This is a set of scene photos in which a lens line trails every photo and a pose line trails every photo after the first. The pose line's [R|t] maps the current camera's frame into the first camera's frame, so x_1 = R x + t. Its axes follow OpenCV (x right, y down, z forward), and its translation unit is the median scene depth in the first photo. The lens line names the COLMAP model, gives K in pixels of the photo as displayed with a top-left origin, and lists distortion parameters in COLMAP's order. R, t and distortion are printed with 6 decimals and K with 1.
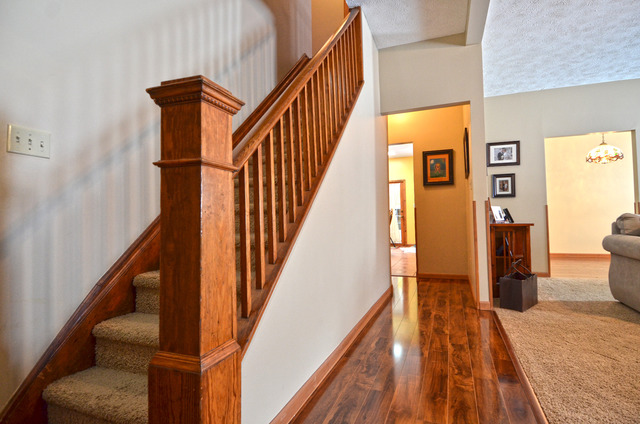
lens RADIAL K [[336.3, 0, 322.4], [0, 336.3, 210.3], [0, 0, 1]] dist [0.002733, -0.021343]
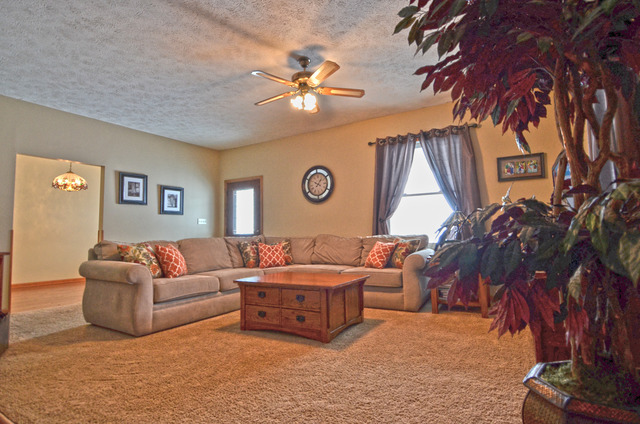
lens RADIAL K [[336.3, 0, 322.4], [0, 336.3, 210.3], [0, 0, 1]] dist [0.002733, -0.021343]
pose [[0.172619, 0.089699, 0.980896, -0.056302], [-0.014215, 0.995968, -0.088575, -0.002291], [-0.984886, 0.001346, 0.173199, 0.085607]]
